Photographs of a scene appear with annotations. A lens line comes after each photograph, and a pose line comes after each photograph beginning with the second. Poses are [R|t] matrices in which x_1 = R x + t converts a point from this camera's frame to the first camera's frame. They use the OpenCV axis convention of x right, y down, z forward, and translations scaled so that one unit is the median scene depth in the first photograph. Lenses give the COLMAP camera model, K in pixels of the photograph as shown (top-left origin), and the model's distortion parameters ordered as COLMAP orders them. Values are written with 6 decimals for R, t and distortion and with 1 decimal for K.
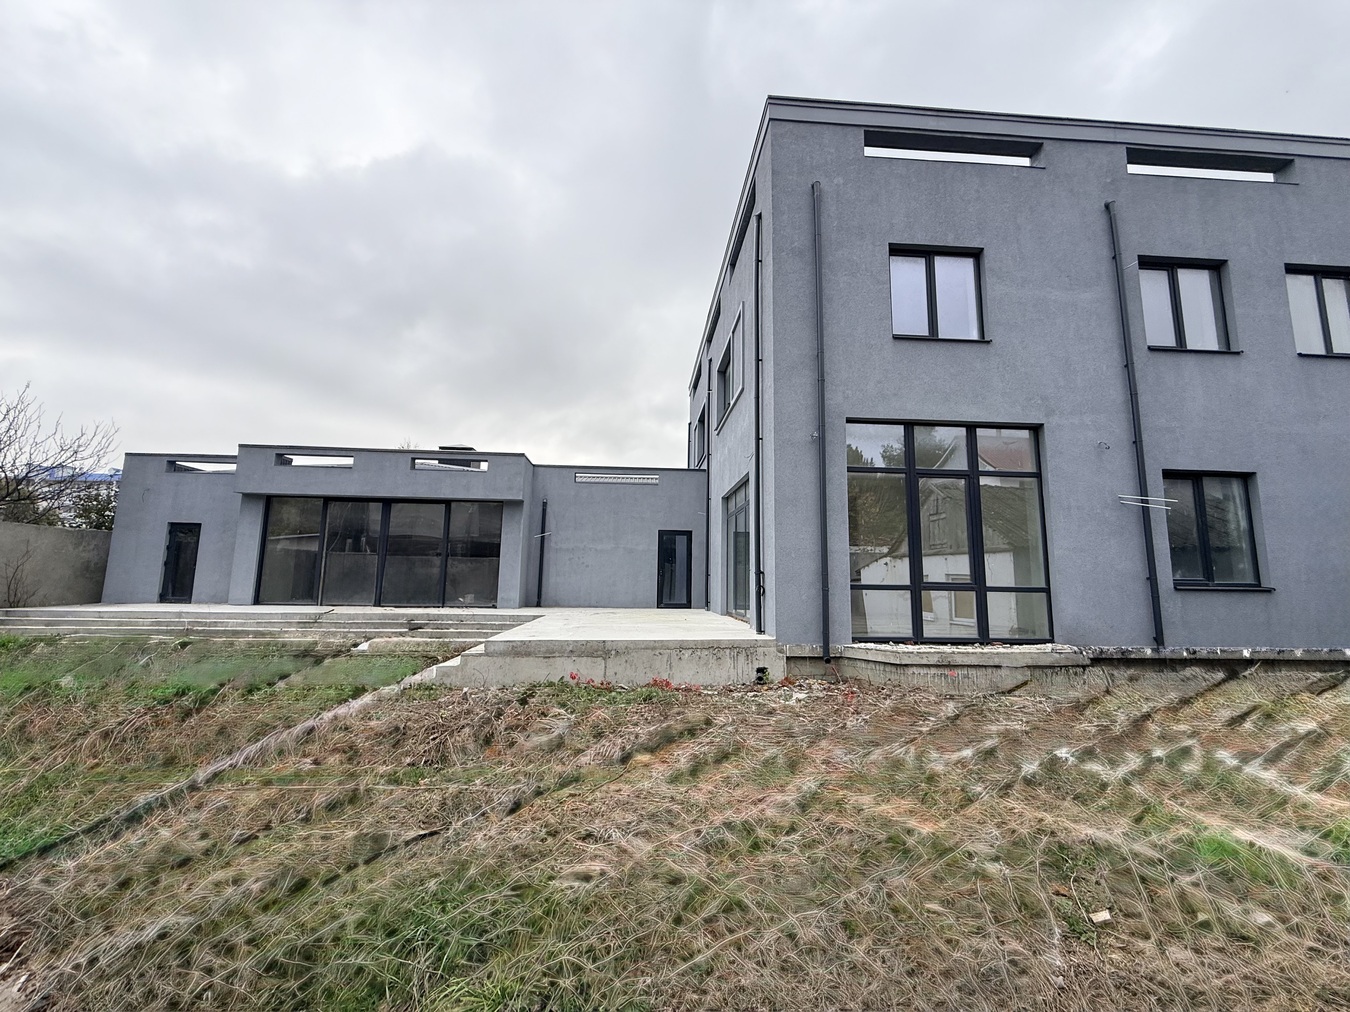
lens RADIAL K [[553.9, 0, 675.0], [0, 553.9, 506.0], [0, 0, 1]] dist [0.002051, 0.000149]
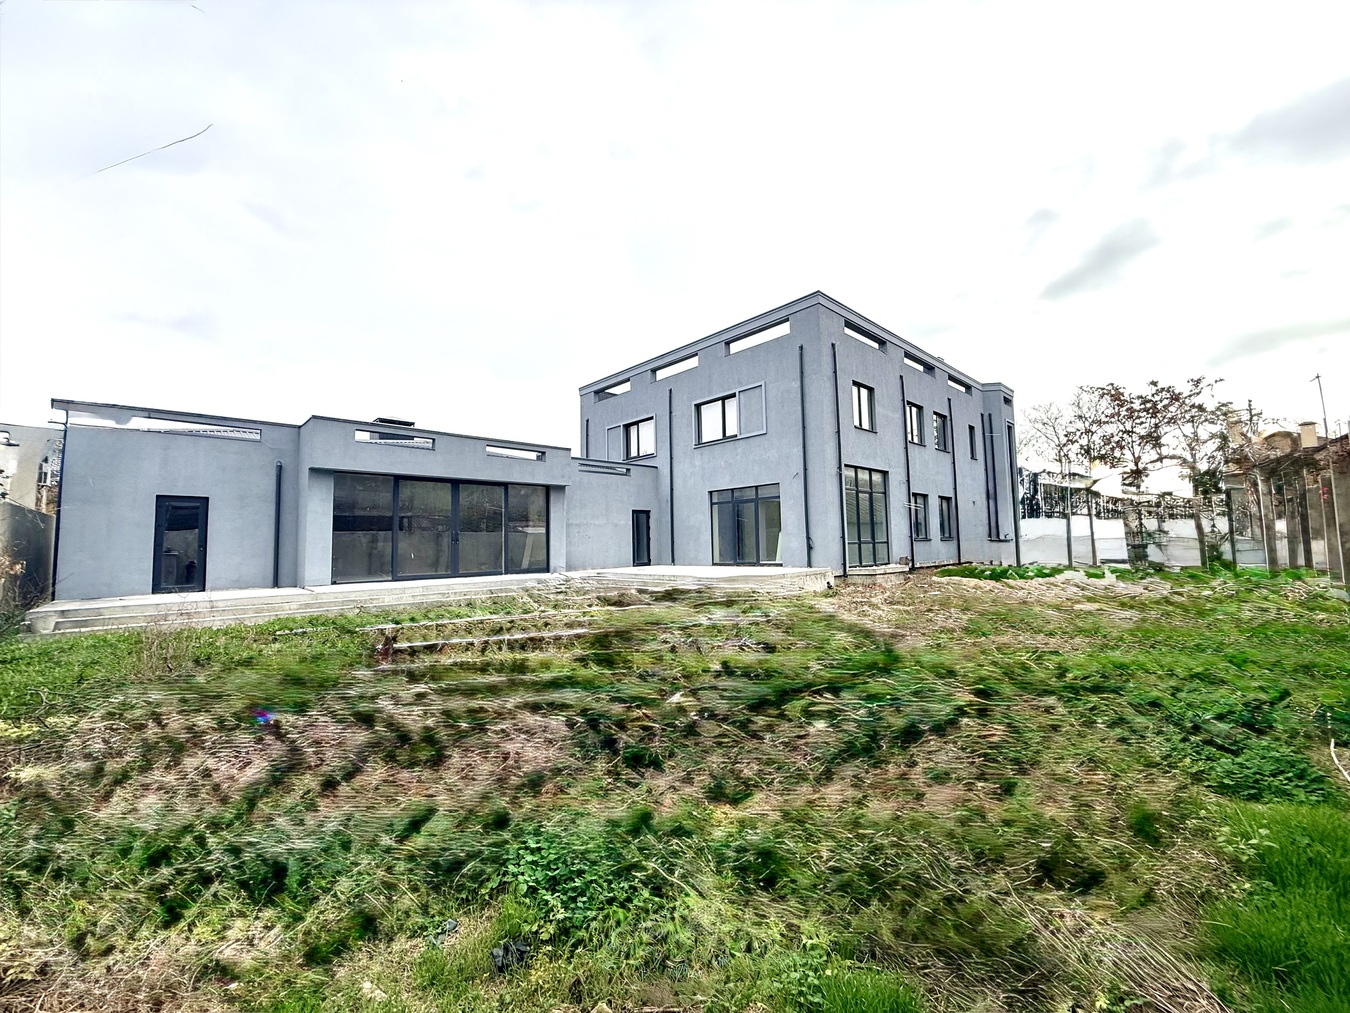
lens RADIAL K [[530.9, 0, 675.0], [0, 530.9, 506.5], [0, 0, 1]] dist [0.000266, 0.000015]
pose [[0.756086, 0.014564, 0.654310, -0.870144], [-0.053189, 0.997813, 0.039252, -0.023890], [-0.652307, -0.064480, 0.755207, -0.071858]]
